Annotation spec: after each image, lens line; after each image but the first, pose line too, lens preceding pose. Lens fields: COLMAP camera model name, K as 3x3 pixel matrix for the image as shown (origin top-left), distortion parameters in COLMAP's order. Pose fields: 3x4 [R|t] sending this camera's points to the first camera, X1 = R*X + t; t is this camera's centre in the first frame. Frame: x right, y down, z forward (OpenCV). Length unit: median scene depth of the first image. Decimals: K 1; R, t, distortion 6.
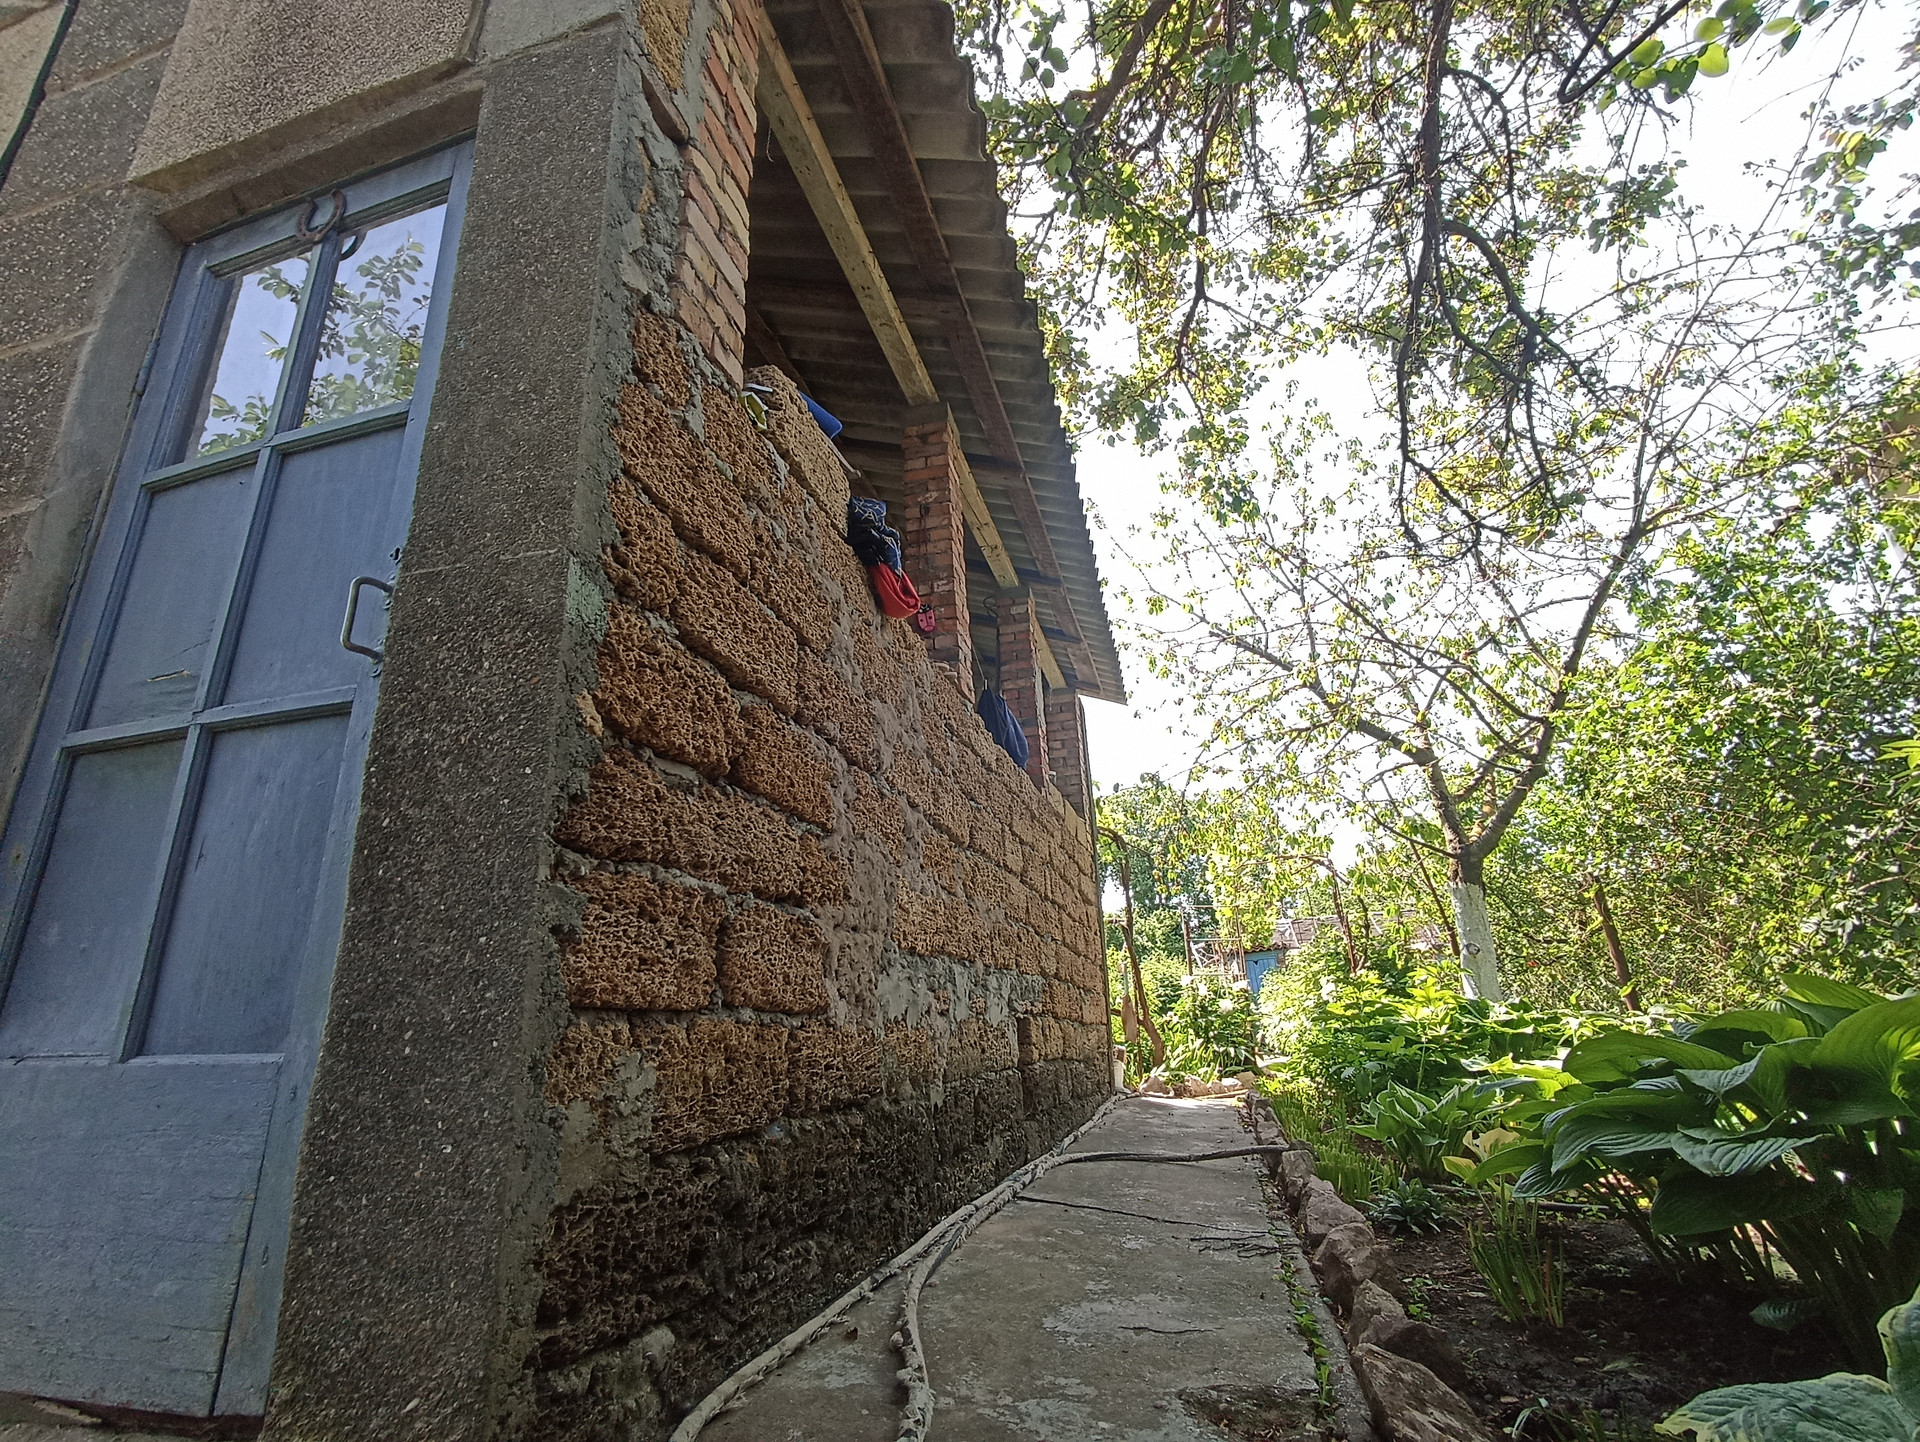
lens RADIAL K [[874.7, 0, 960.0], [0, 874.7, 721.0], [0, 0, 1]] dist [-0.000462, -0.000035]
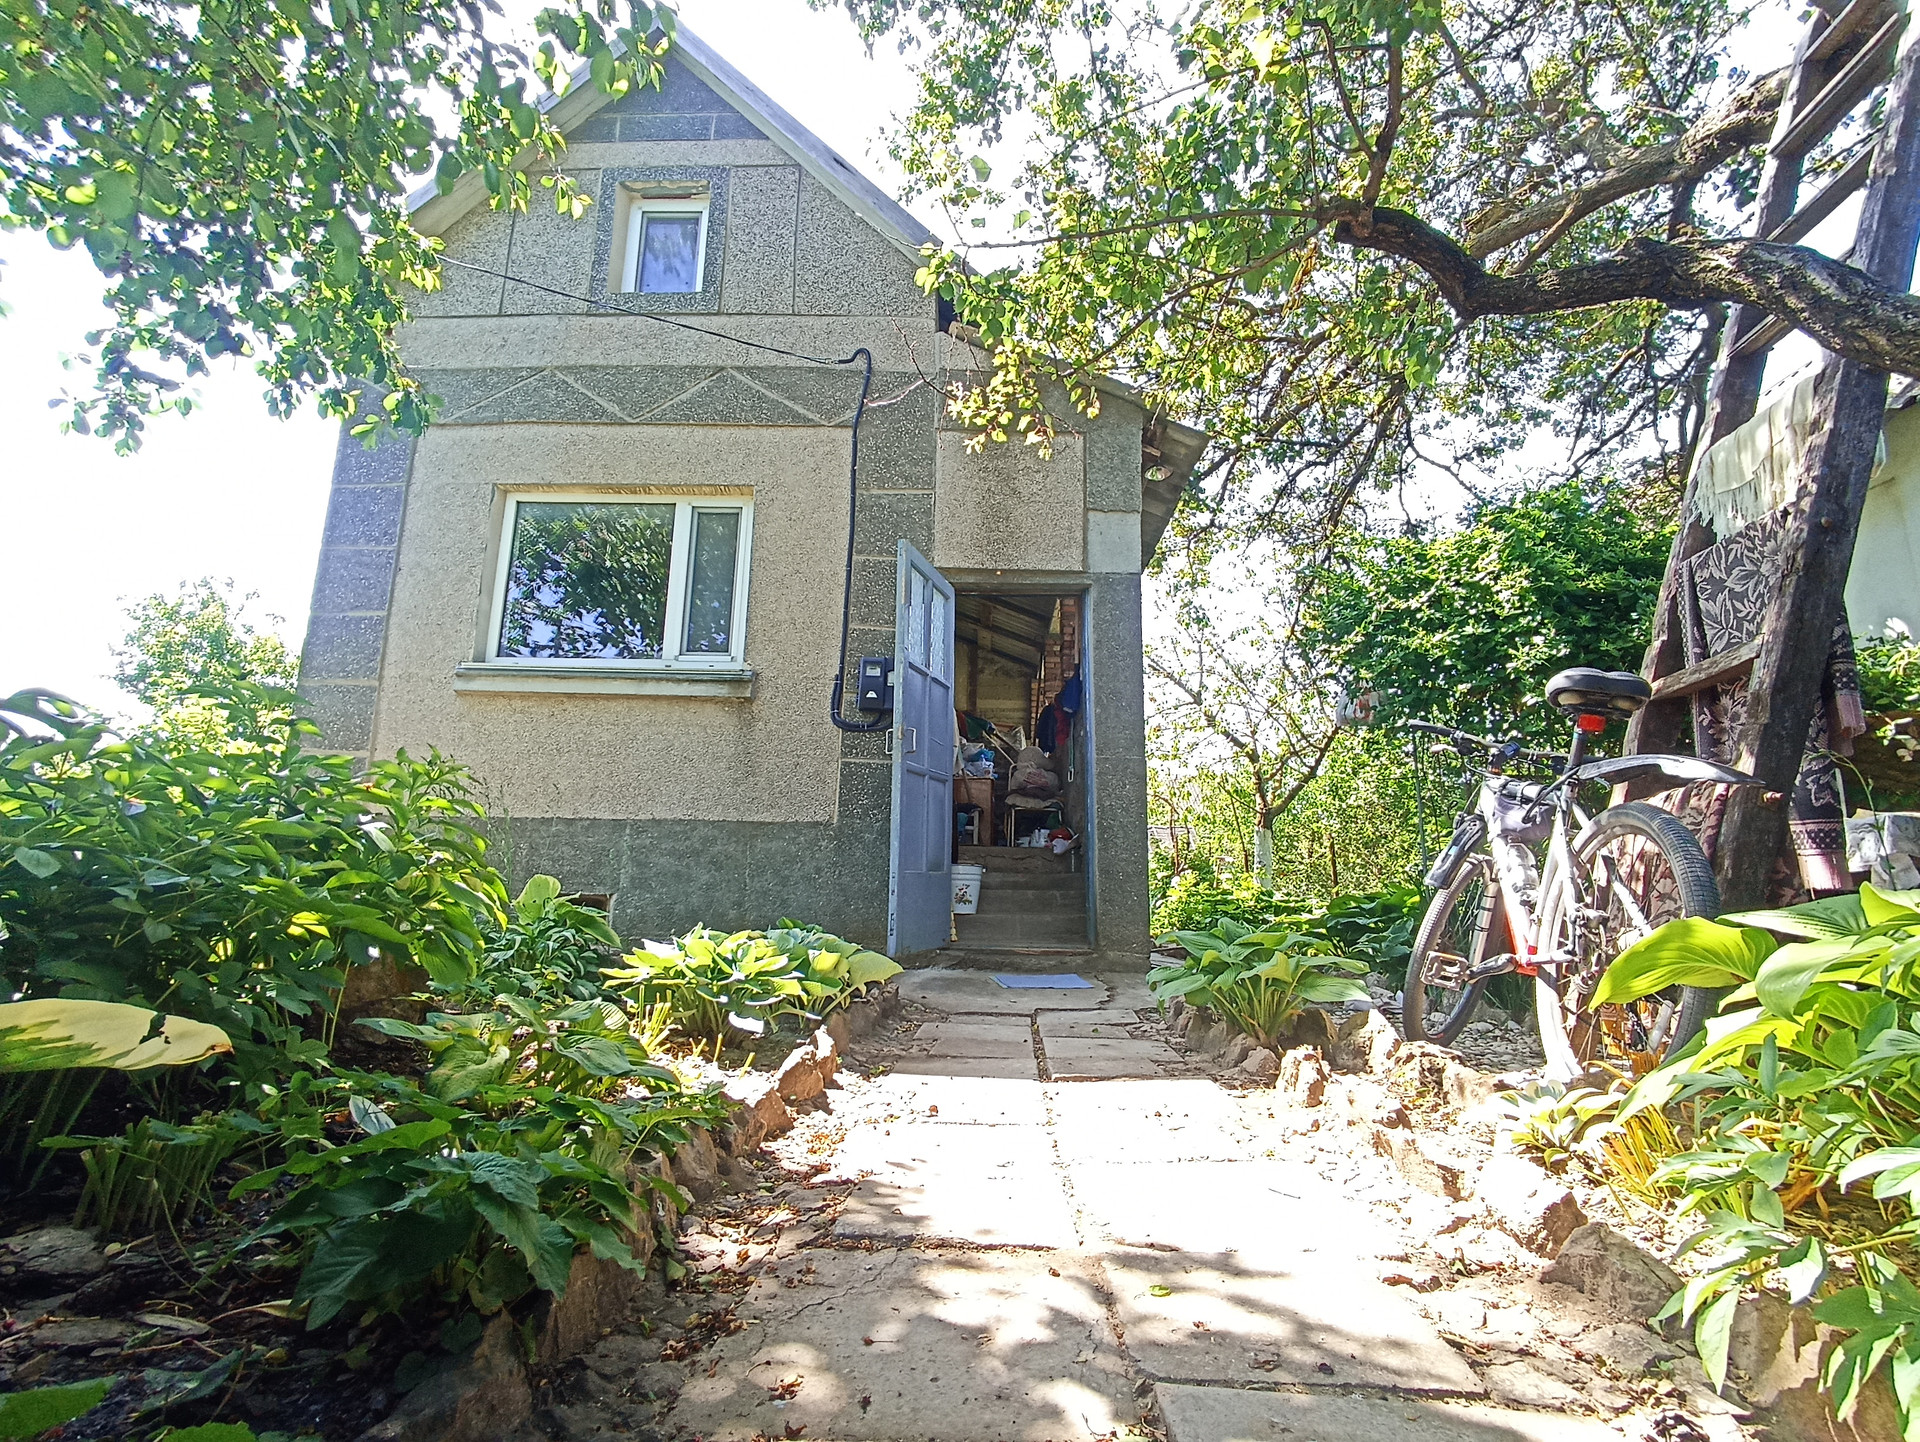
lens RADIAL K [[874.7, 0, 960.0], [0, 874.7, 721.0], [0, 0, 1]] dist [-0.000462, -0.000035]
pose [[0.963227, 0.101822, 0.248648, -0.530675], [-0.133377, 0.984544, 0.113510, -0.163595], [-0.233247, -0.142499, 0.961920, -0.595846]]
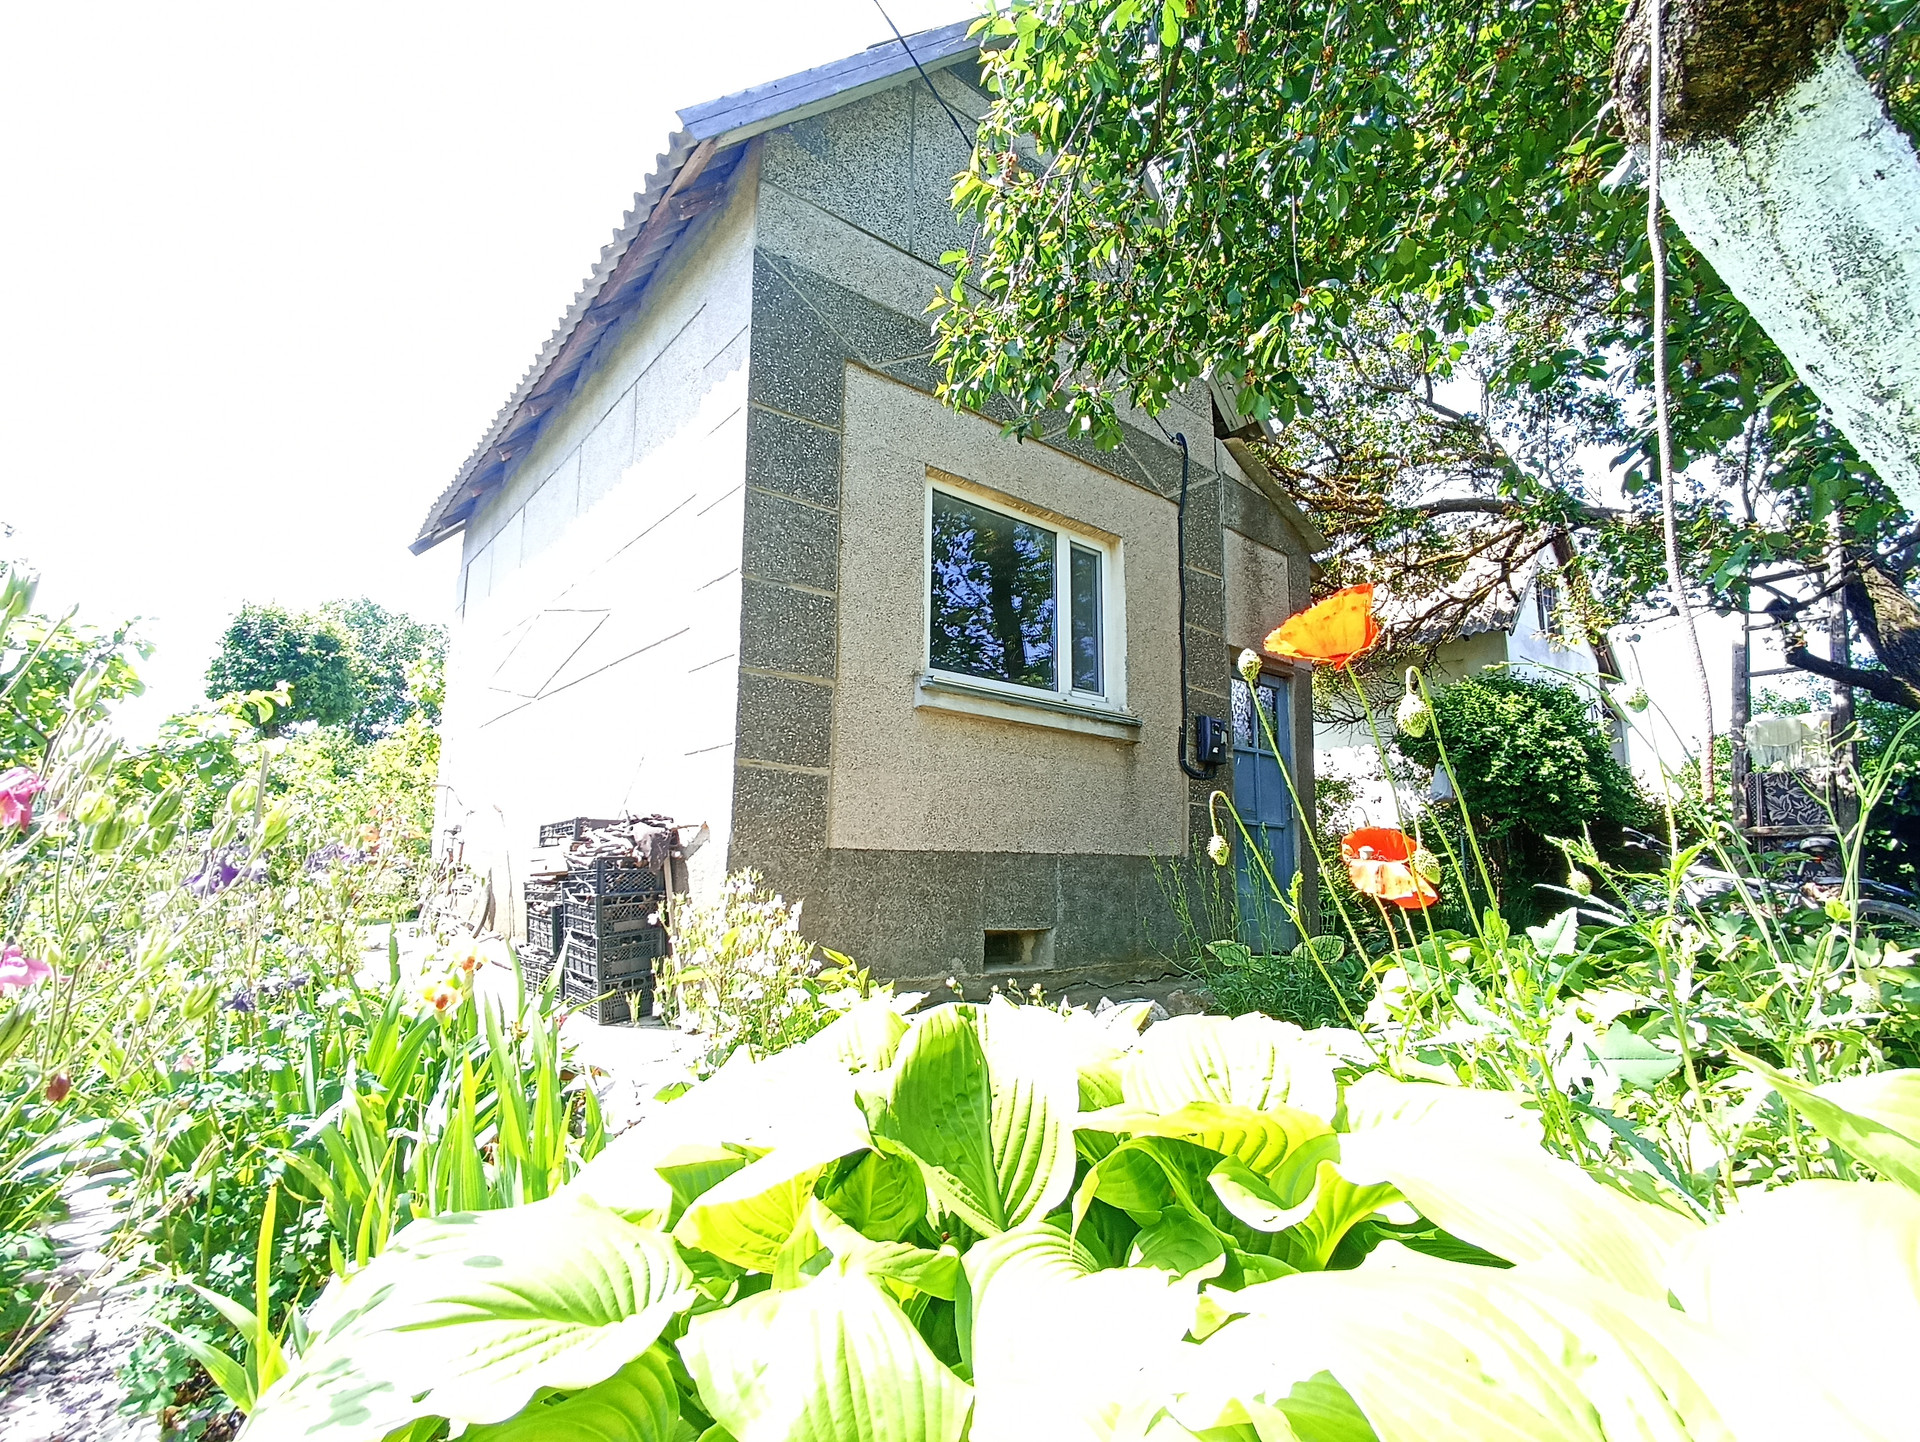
lens RADIAL K [[874.7, 0, 960.0], [0, 874.7, 721.0], [0, 0, 1]] dist [-0.000462, -0.000035]
pose [[0.551932, 0.170303, 0.816314, -2.417797], [-0.305224, 0.952249, 0.007707, 0.125159], [-0.776022, -0.253412, 0.577558, 0.476558]]
